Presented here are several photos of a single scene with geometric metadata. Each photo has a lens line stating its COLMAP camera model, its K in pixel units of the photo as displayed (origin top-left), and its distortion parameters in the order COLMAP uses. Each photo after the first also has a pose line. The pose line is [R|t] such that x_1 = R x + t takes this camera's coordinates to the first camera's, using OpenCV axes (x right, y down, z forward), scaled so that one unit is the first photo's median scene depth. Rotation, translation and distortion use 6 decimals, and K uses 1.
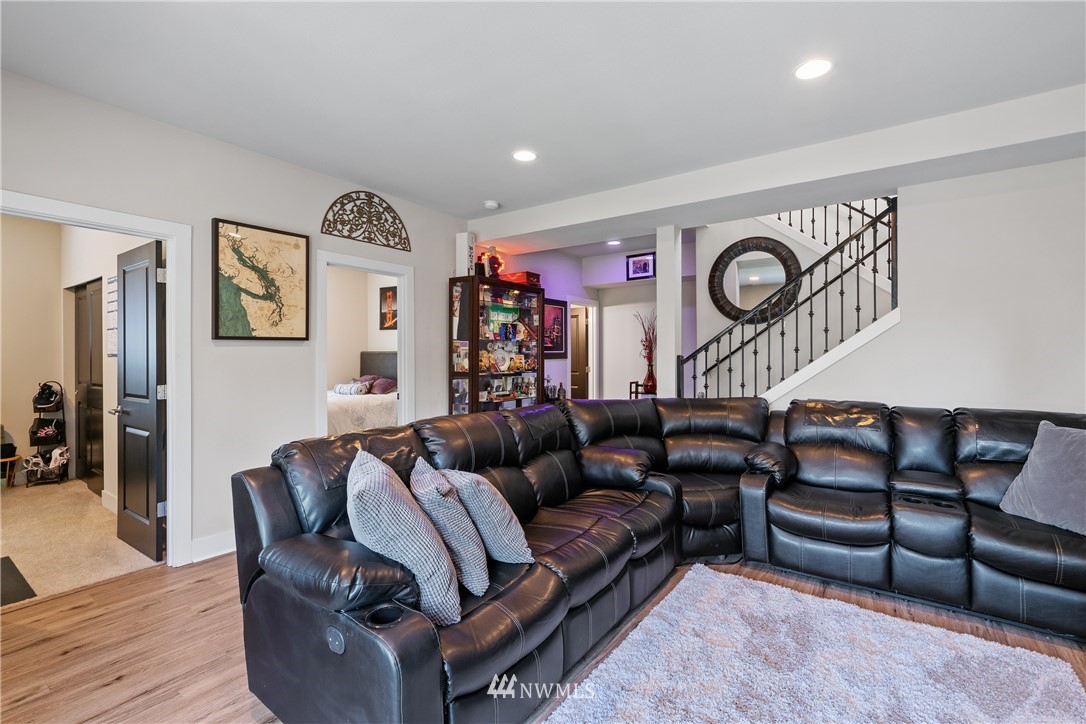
lens RADIAL K [[489.1, 0, 542.5], [0, 489.1, 357.7], [0, 0, 1]] dist [0.000500, 0.000105]
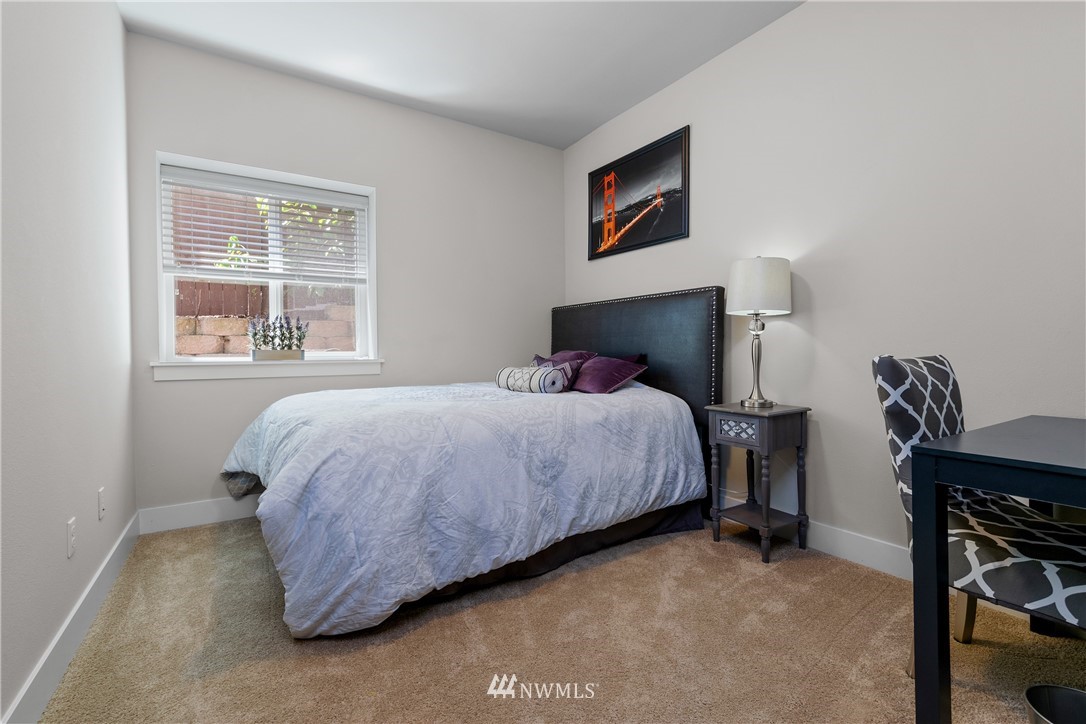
lens RADIAL K [[489.1, 0, 542.5], [0, 489.1, 357.7], [0, 0, 1]] dist [0.000500, 0.000105]
pose [[0.930667, -0.000416, -0.365866, -0.294277], [0.002902, 0.999976, 0.006245, 0.055671], [0.365855, -0.006873, 0.930646, 0.787896]]
